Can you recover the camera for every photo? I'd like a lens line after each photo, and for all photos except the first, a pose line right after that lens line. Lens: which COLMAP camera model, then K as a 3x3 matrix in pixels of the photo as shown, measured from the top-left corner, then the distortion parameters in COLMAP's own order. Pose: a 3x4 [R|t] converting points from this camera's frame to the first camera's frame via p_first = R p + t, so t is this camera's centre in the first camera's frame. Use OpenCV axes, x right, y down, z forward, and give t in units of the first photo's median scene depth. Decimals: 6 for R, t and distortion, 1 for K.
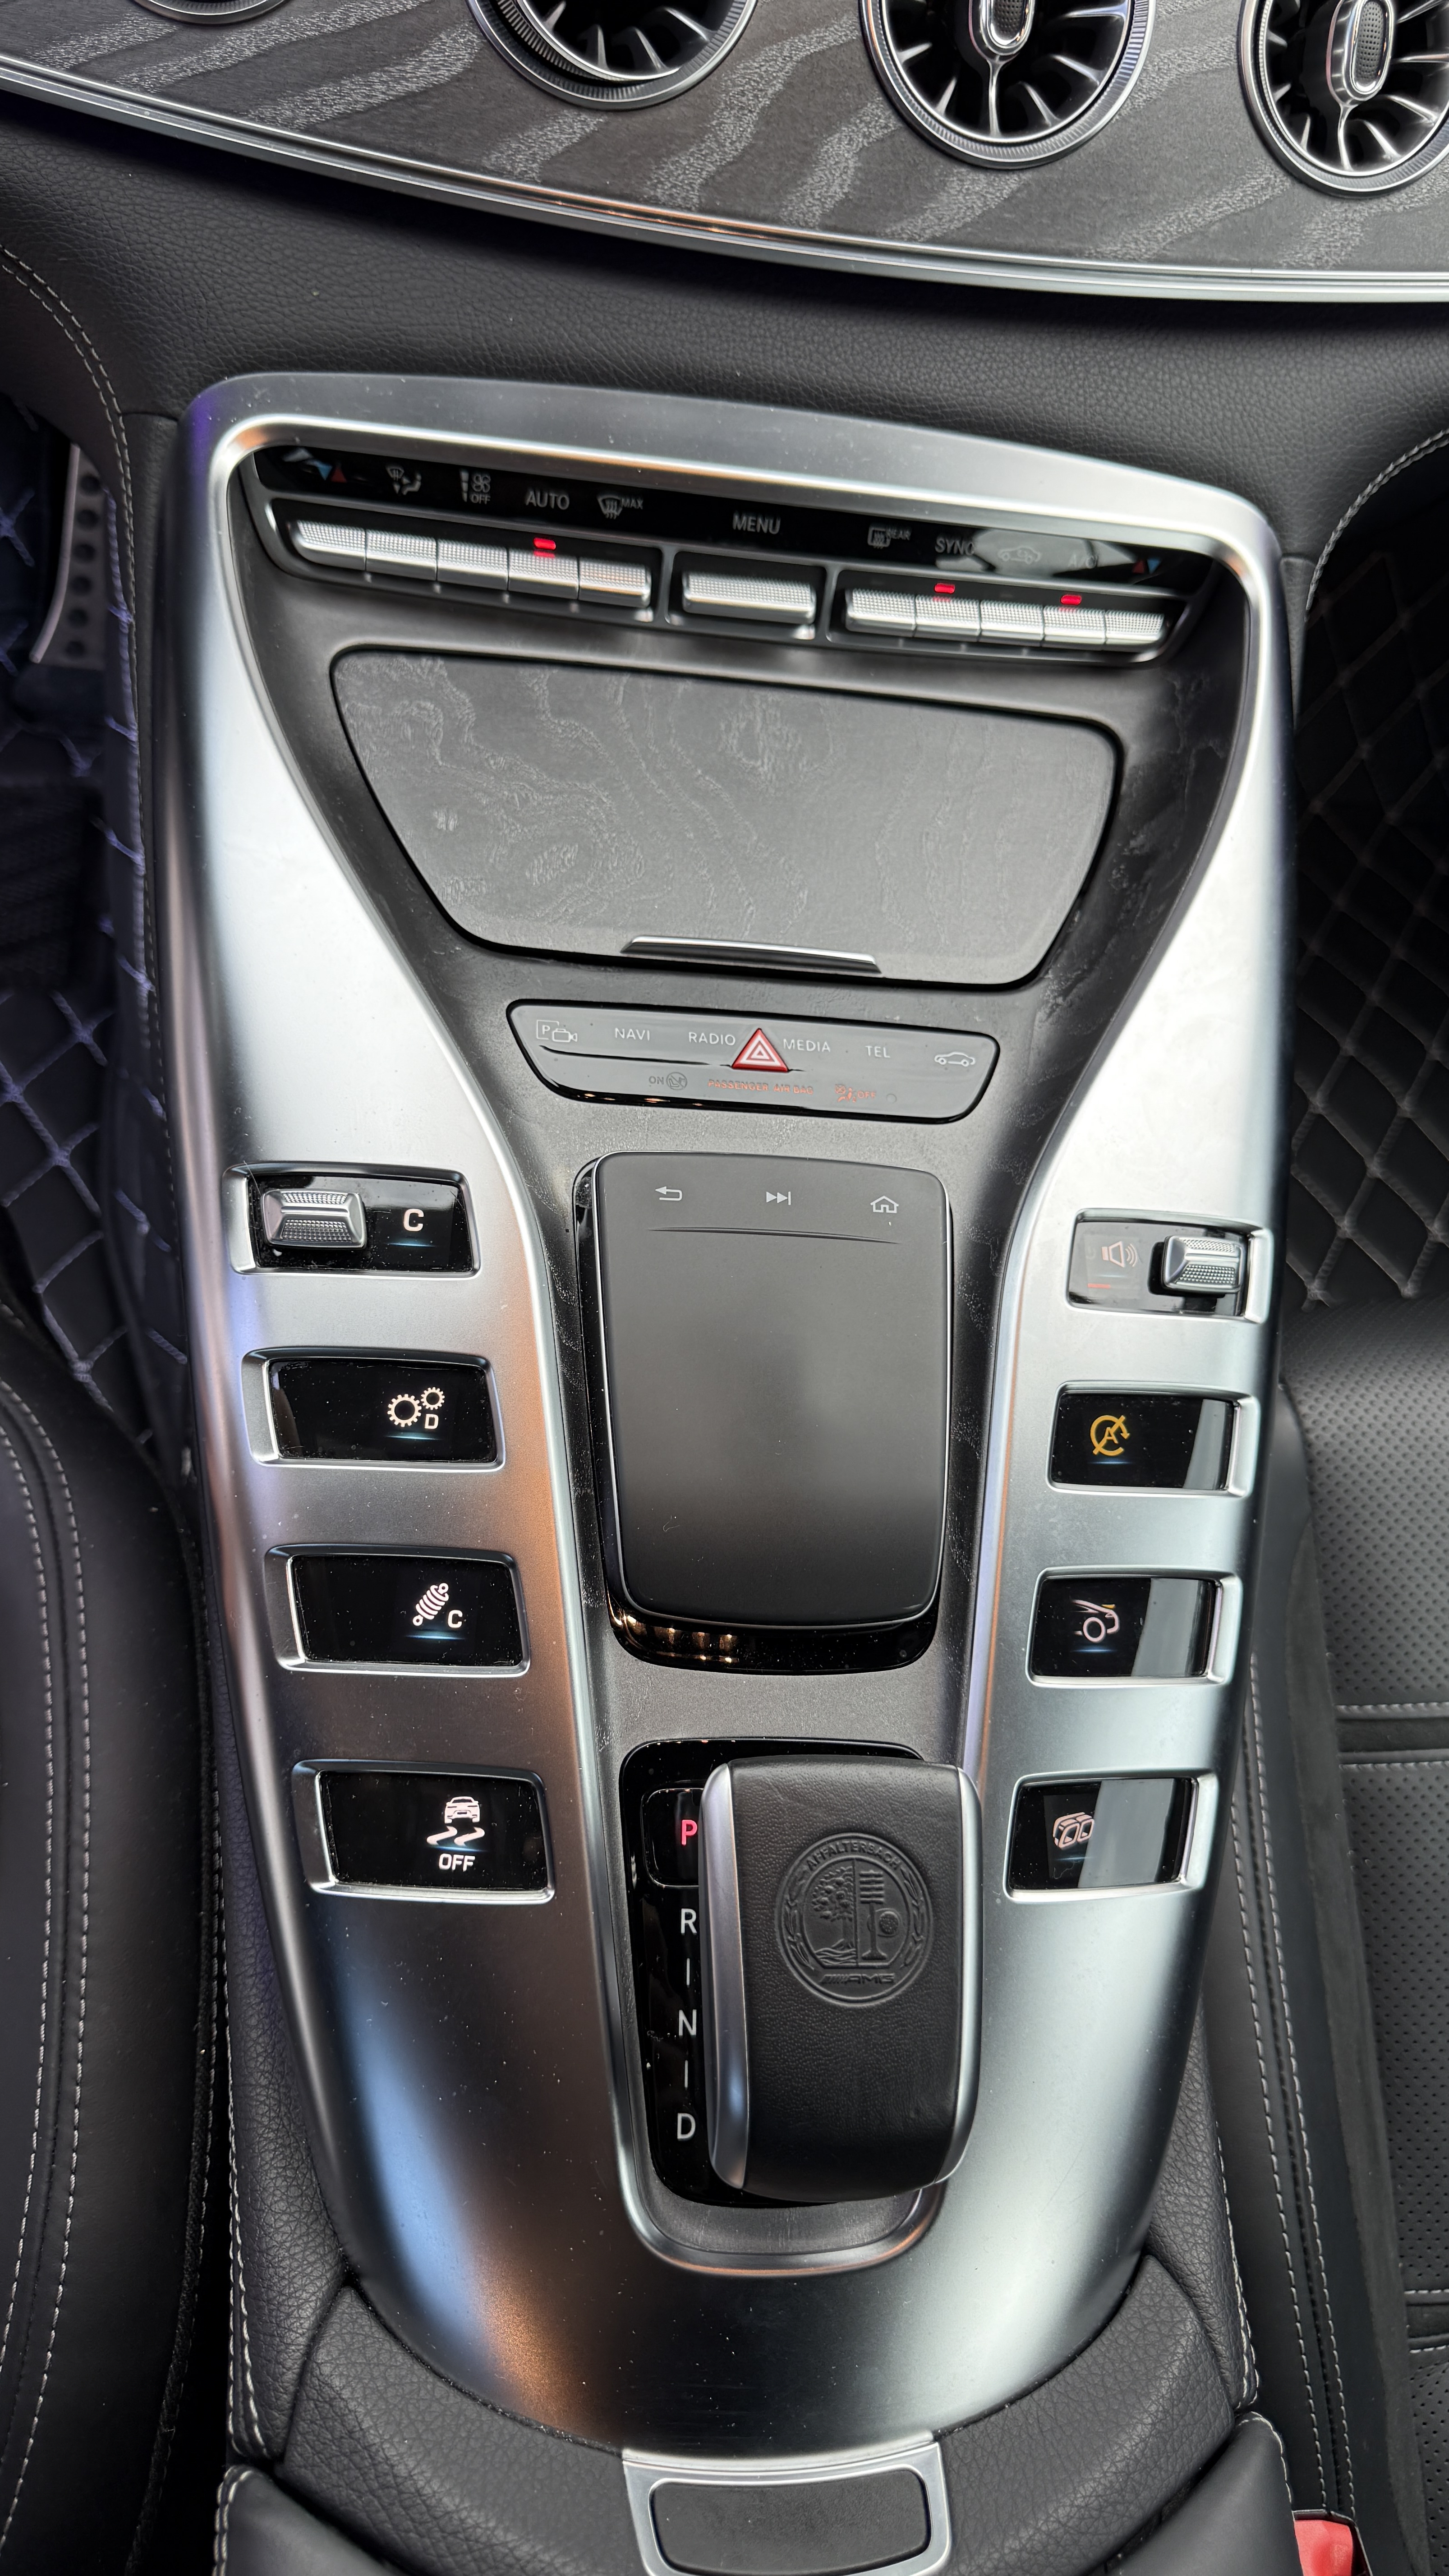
lens RADIAL K [[1926.4, 0, 724.5], [0, 1926.4, 1288.0], [0, 0, 1]] dist [-0.001661, 0.000946]
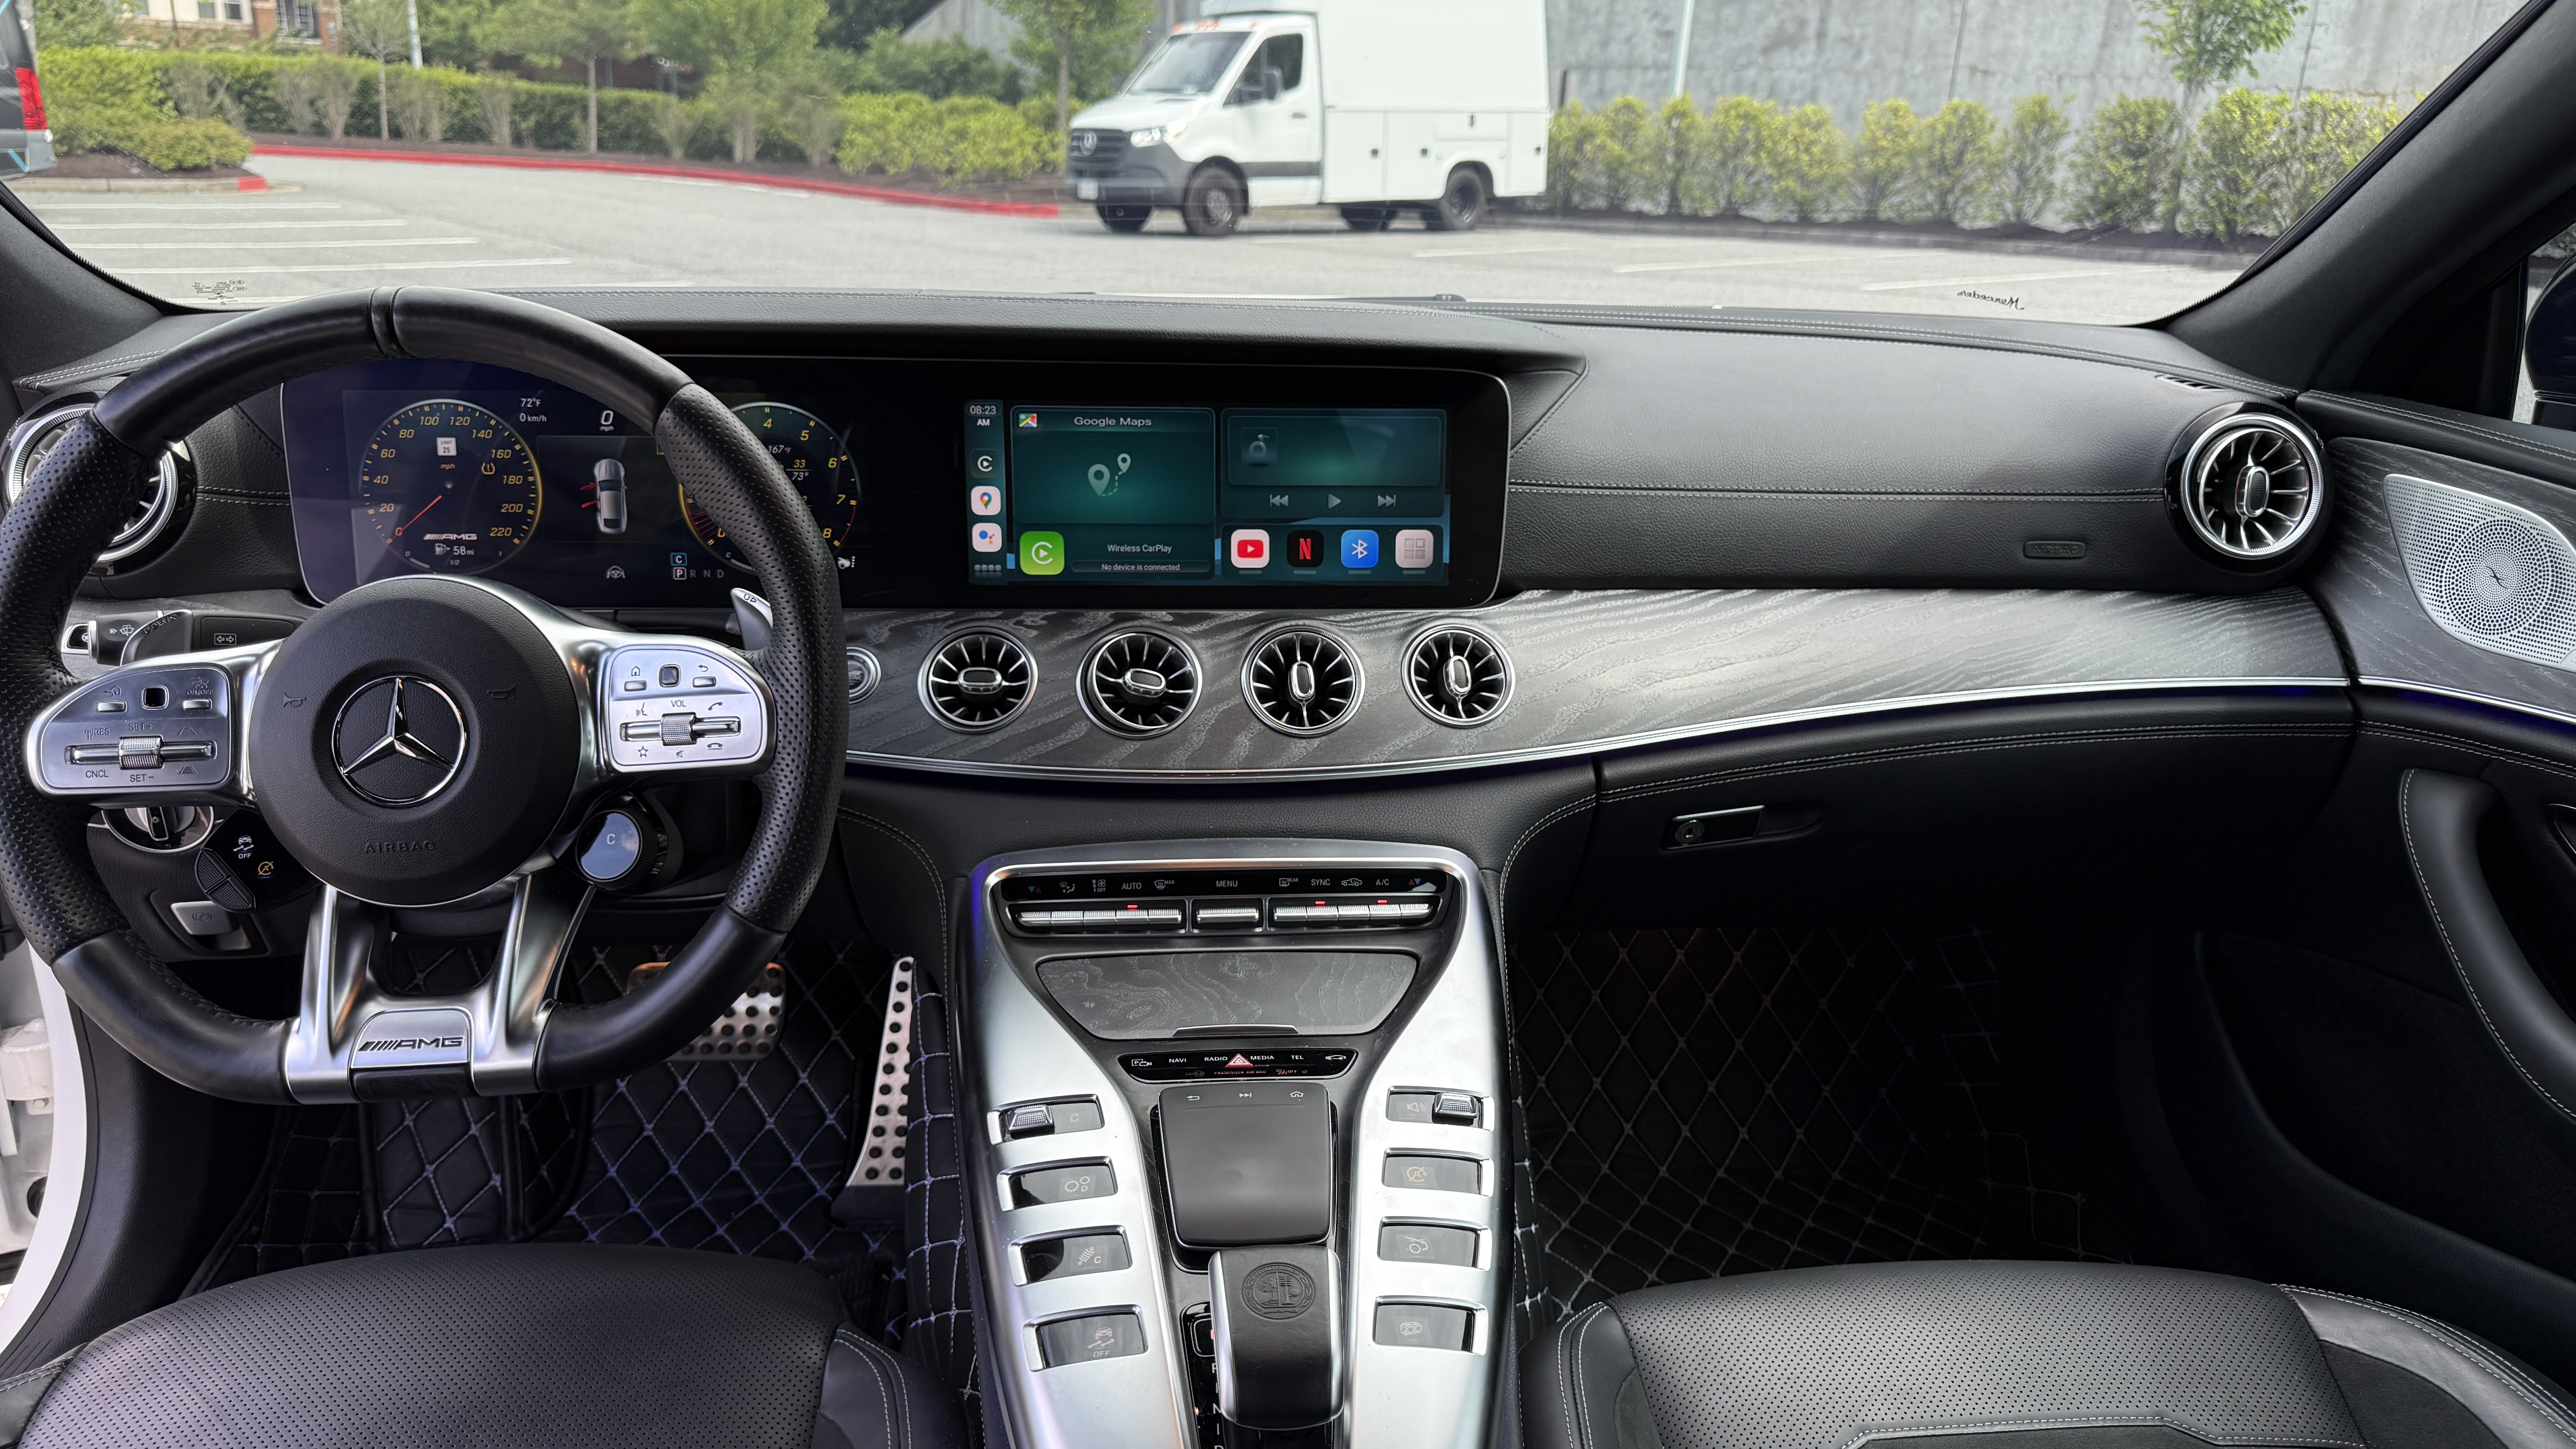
lens RADIAL K [[1845.3, 0, 1288.0], [0, 1845.3, 724.5], [0, 0, 1]] dist [0.202230, 0.000068]
pose [[0.987652, -0.156096, -0.013303, 0.144485], [0.110771, 0.755870, -0.645283, 0.854130], [0.110782, 0.635842, 0.763828, -0.735006]]
